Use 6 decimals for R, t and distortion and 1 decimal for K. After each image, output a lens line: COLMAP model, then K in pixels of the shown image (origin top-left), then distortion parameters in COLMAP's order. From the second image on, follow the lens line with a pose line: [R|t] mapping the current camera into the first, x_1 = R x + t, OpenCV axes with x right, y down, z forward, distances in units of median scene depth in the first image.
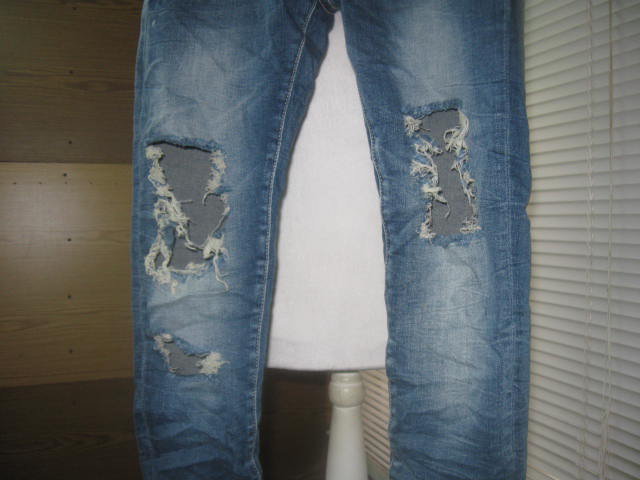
lens RADIAL K [[663.0, 0, 320.0], [0, 663.0, 240.0], [0, 0, 1]] dist [-0.123523, 0.012152]
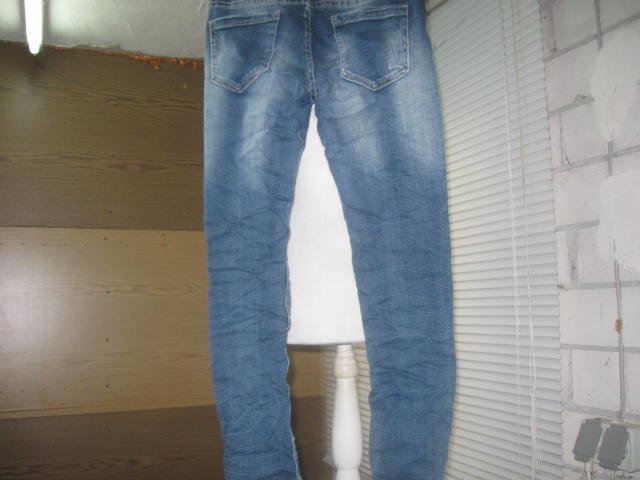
lens RADIAL K [[663.0, 0, 320.0], [0, 663.0, 240.0], [0, 0, 1]] dist [-0.123523, 0.012152]
pose [[0.999652, -0.009445, 0.024627, -0.063064], [0.012709, 0.990639, -0.135918, 0.209960], [-0.023113, 0.136183, 0.990414, -0.633834]]
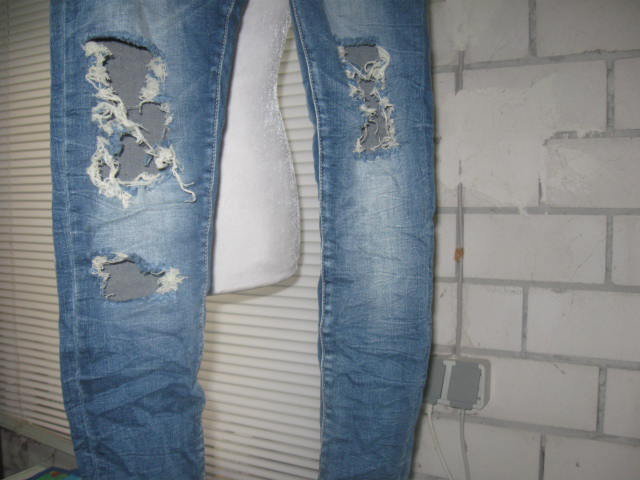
lens RADIAL K [[663.0, 0, 320.0], [0, 663.0, 240.0], [0, 0, 1]] dist [-0.123523, 0.012152]
pose [[0.773451, -0.039570, 0.632619, -0.586578], [0.028396, 0.999211, 0.027782, 0.108686], [-0.633219, -0.003524, 0.773965, 0.133024]]
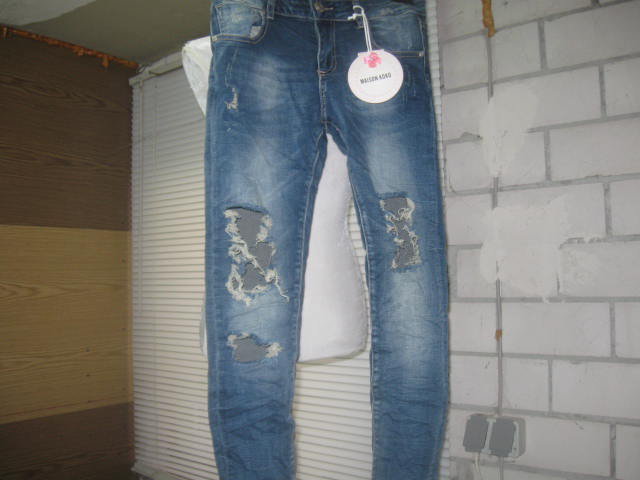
lens RADIAL K [[663.0, 0, 320.0], [0, 663.0, 240.0], [0, 0, 1]] dist [-0.123523, 0.012152]
pose [[0.868309, 0.020903, 0.495583, -0.841879], [0.032421, 0.994583, -0.098756, 0.086194], [-0.494963, 0.101818, 0.862928, -0.427363]]
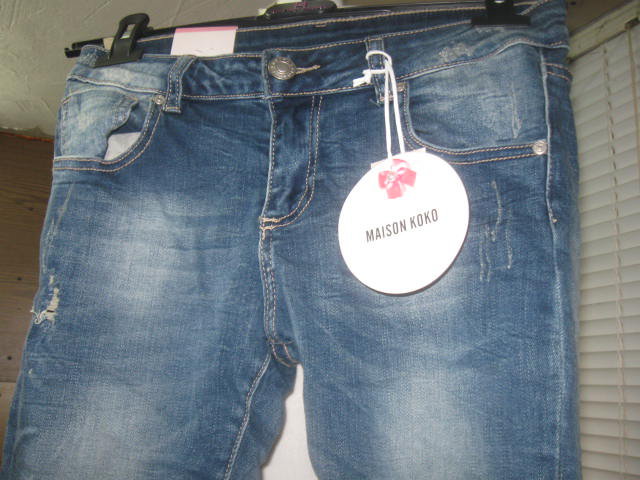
lens RADIAL K [[663.0, 0, 320.0], [0, 663.0, 240.0], [0, 0, 1]] dist [-0.123523, 0.012152]
pose [[0.998607, 0.046036, 0.025766, 0.024000], [-0.038688, 0.971081, -0.235595, -0.324364], [-0.035867, 0.234270, 0.971510, 0.302117]]
